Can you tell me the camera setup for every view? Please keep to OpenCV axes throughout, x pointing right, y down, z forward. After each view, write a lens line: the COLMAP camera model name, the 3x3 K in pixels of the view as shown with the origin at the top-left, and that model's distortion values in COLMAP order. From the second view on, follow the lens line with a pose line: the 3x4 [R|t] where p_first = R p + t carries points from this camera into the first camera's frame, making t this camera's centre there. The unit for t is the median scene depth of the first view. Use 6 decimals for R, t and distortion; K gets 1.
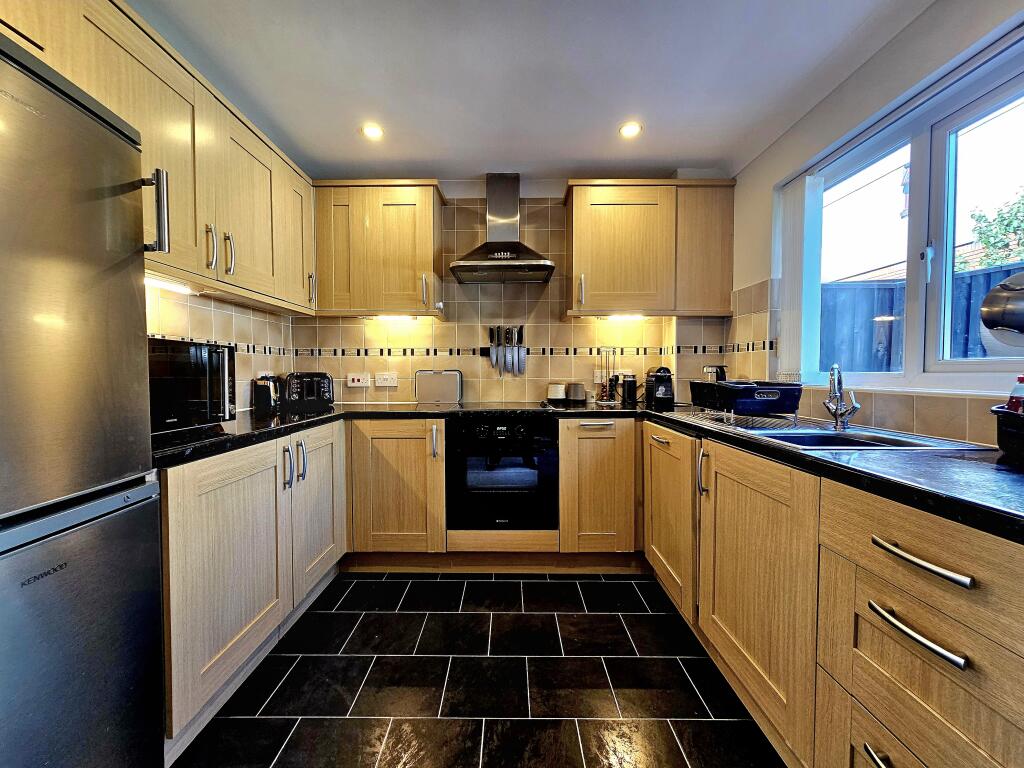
lens RADIAL K [[416.2, 0, 507.7], [0, 416.2, 385.6], [0, 0, 1]] dist [0.000054, -0.000425]
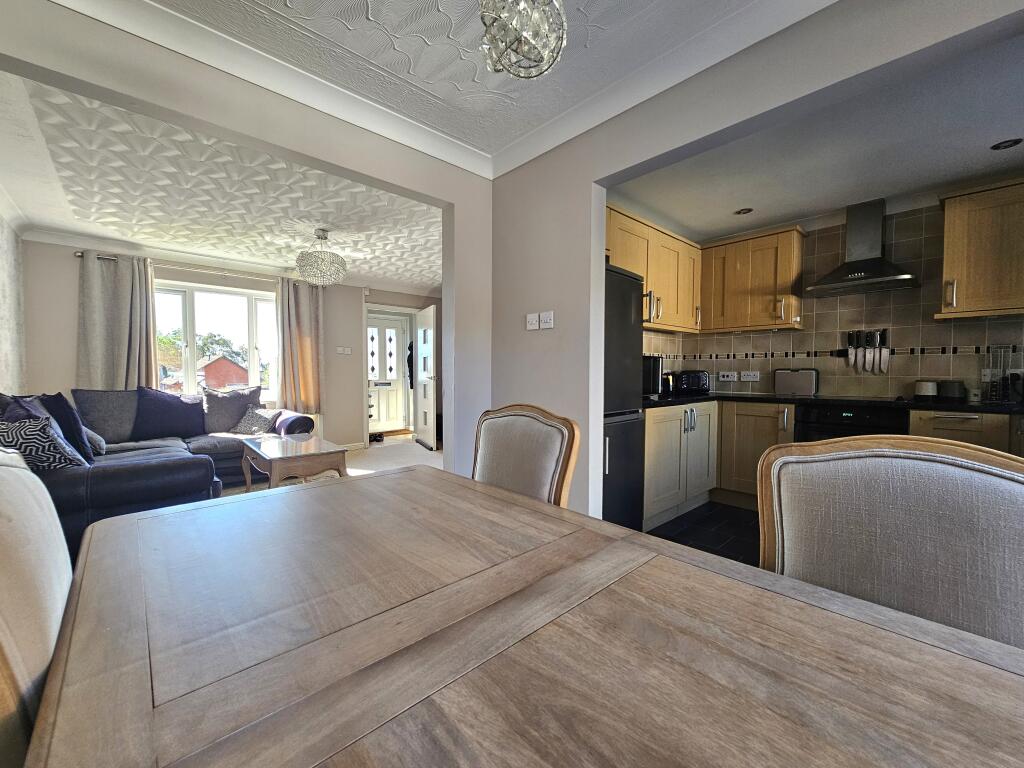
lens RADIAL K [[416.2, 0, 507.7], [0, 416.2, 385.6], [0, 0, 1]] dist [0.000054, -0.000425]
pose [[0.679743, 0.027400, -0.732938, 0.175557], [-0.028037, 0.999542, 0.011365, 0.024886], [0.732914, 0.012824, 0.680200, -0.522903]]
